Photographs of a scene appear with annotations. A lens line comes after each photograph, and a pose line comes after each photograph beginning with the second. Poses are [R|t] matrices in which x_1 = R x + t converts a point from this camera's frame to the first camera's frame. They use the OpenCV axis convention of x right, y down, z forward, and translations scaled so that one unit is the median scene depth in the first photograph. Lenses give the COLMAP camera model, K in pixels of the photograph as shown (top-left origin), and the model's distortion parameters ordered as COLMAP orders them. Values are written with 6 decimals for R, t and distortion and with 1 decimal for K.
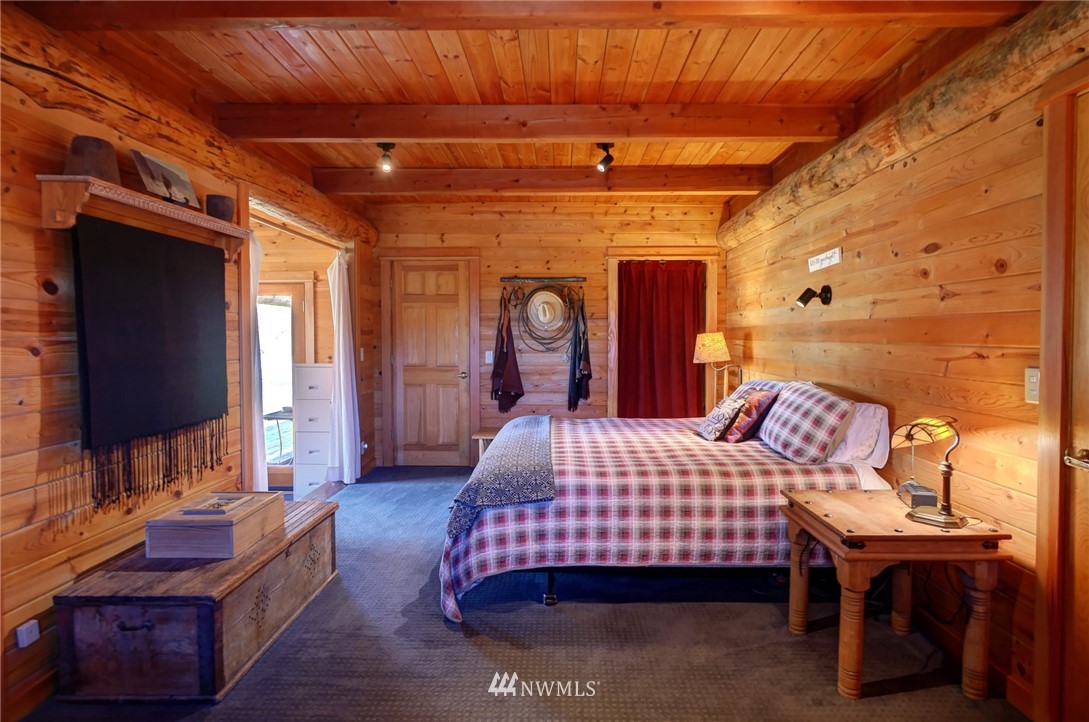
lens RADIAL K [[576.4, 0, 537.0], [0, 576.4, 358.5], [0, 0, 1]] dist [-0.000118, 0.001380]
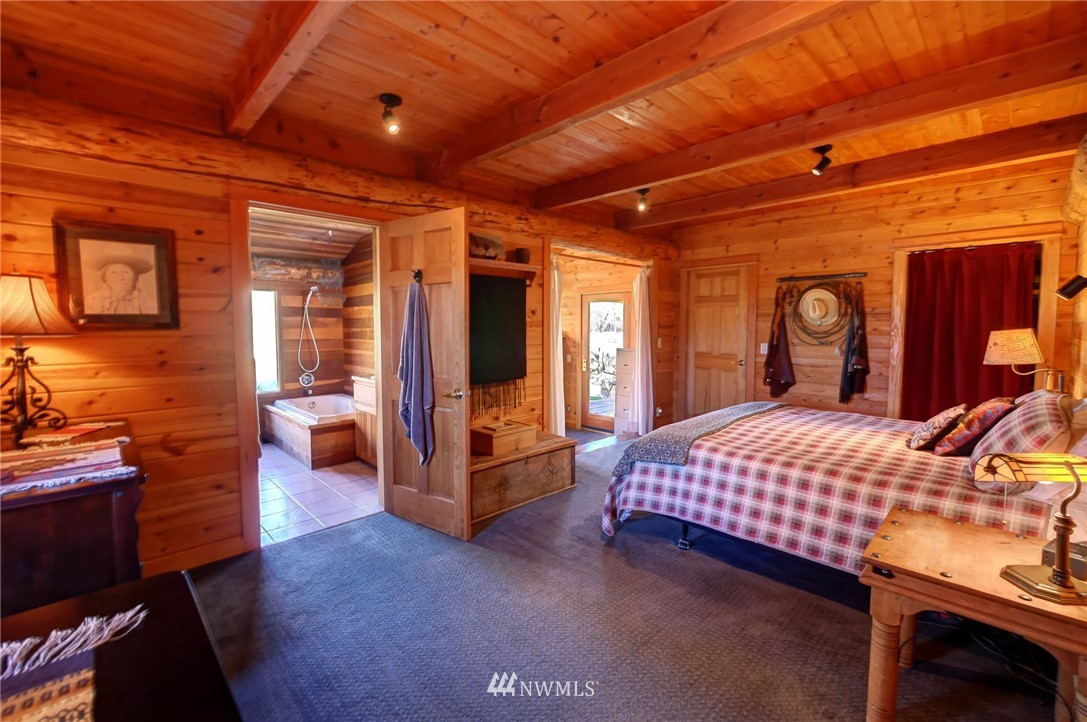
lens RADIAL K [[451.8, 0, 538.8], [0, 451.8, 355.6], [0, 0, 1]] dist [-0.003699, 0.000564]
pose [[0.716446, 0.048197, -0.695976, 0.291445], [-0.029197, 0.998808, 0.039113, -0.013450], [0.697032, -0.007702, 0.716999, 0.052428]]
